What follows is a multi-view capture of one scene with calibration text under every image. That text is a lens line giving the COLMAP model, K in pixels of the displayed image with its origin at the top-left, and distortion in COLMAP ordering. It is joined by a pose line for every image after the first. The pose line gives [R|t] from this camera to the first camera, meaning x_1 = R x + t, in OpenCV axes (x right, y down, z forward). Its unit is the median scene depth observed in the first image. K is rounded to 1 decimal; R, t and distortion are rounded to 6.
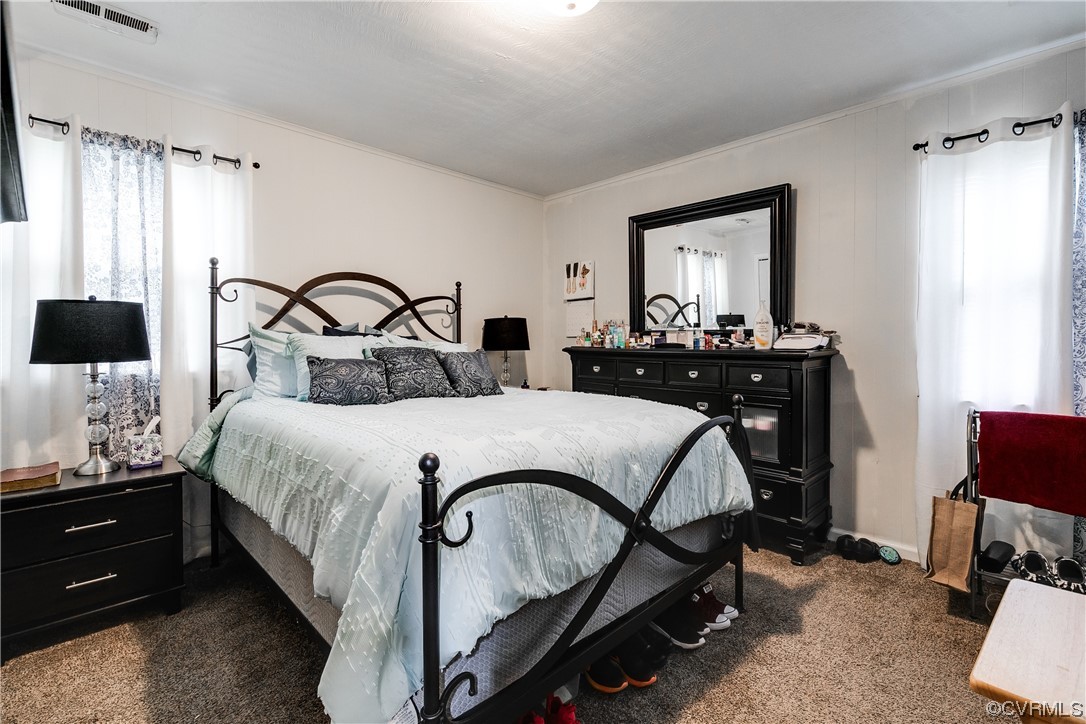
lens RADIAL K [[491.3, 0, 563.7], [0, 491.3, 343.4], [0, 0, 1]] dist [0.005655, 0.000850]
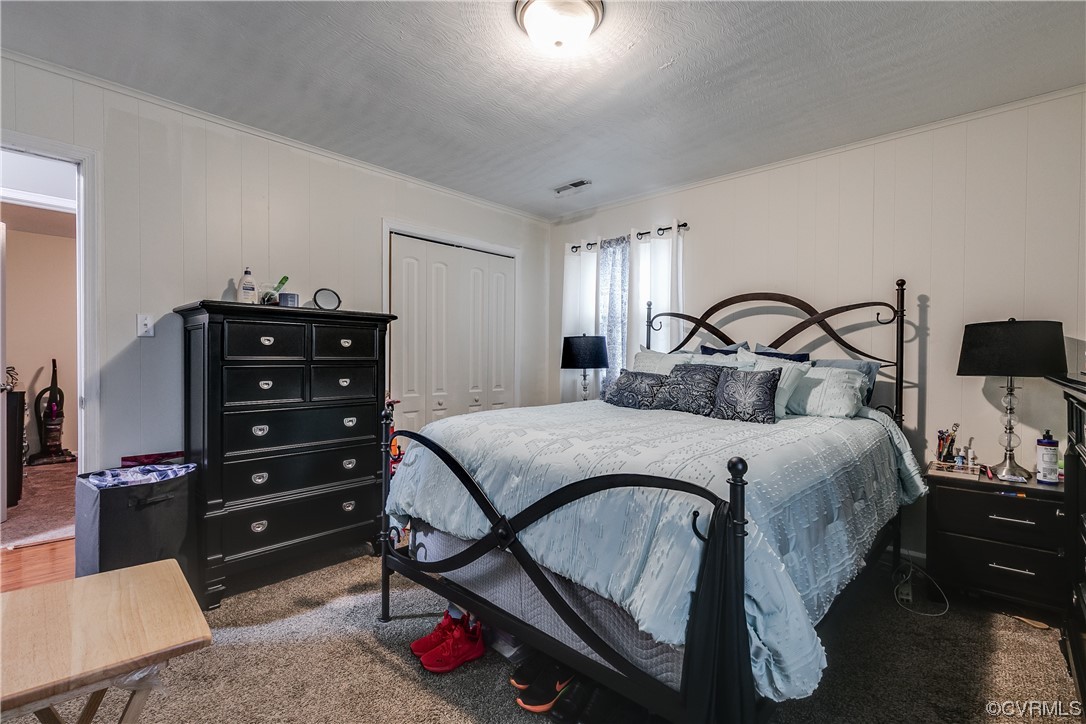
lens RADIAL K [[491.3, 0, 545.3], [0, 491.3, 362.0], [0, 0, 1]] dist [0.005655, 0.000850]
pose [[0.019576, 0.009443, -0.999764, 0.699649], [-0.015018, 0.999845, 0.009150, -0.001589], [0.999696, 0.014836, 0.019715, 0.622526]]
